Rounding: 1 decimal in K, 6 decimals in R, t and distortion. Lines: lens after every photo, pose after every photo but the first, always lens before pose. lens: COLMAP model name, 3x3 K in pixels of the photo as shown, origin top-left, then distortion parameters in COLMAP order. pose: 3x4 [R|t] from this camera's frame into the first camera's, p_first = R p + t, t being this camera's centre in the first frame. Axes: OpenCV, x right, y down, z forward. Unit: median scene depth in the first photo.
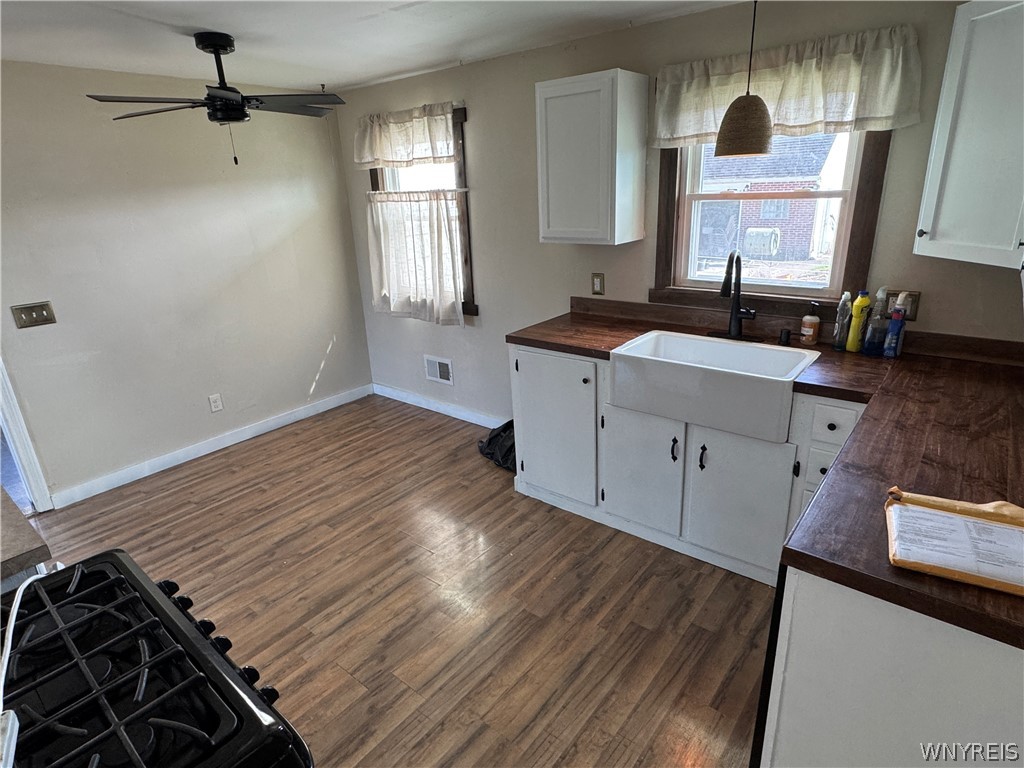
lens RADIAL K [[573.1, 0, 511.1], [0, 573.1, 380.7], [0, 0, 1]] dist [-0.004880, 0.001899]
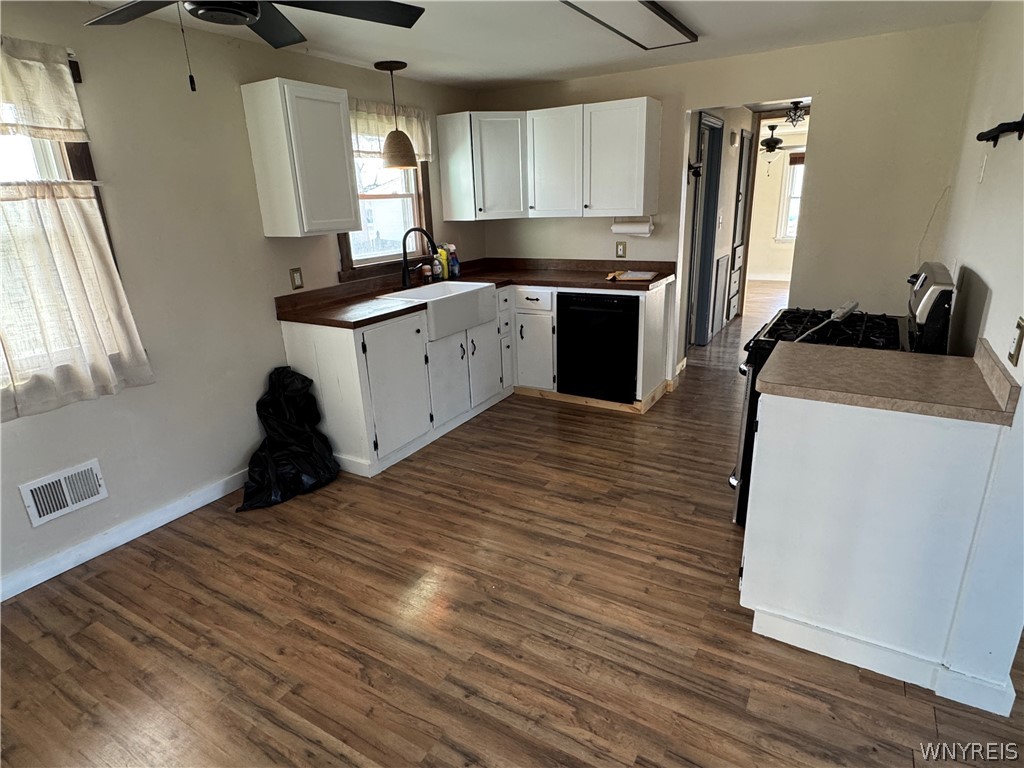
lens RADIAL K [[573.1, 0, 510.0], [0, 573.1, 384.2], [0, 0, 1]] dist [-0.004880, 0.001899]
pose [[-0.147971, -0.258480, 0.954616, -1.173357], [0.360858, 0.884584, 0.295453, -0.202880], [-0.920807, 0.388199, -0.037619, 0.917072]]
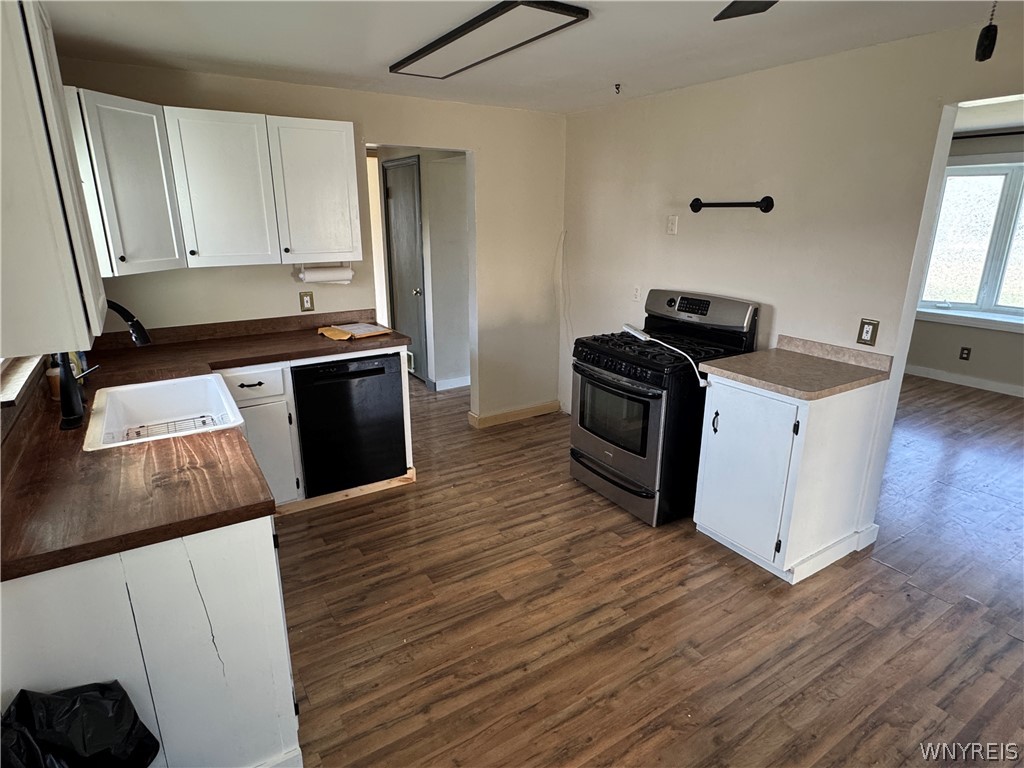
lens RADIAL K [[573.1, 0, 513.0], [0, 573.1, 378.6], [0, 0, 1]] dist [-0.004880, 0.001899]
pose [[-0.949941, -0.043772, 0.309349, -0.399150], [0.139995, 0.825540, 0.546704, -0.457490], [-0.279311, 0.562644, -0.778086, 1.416465]]
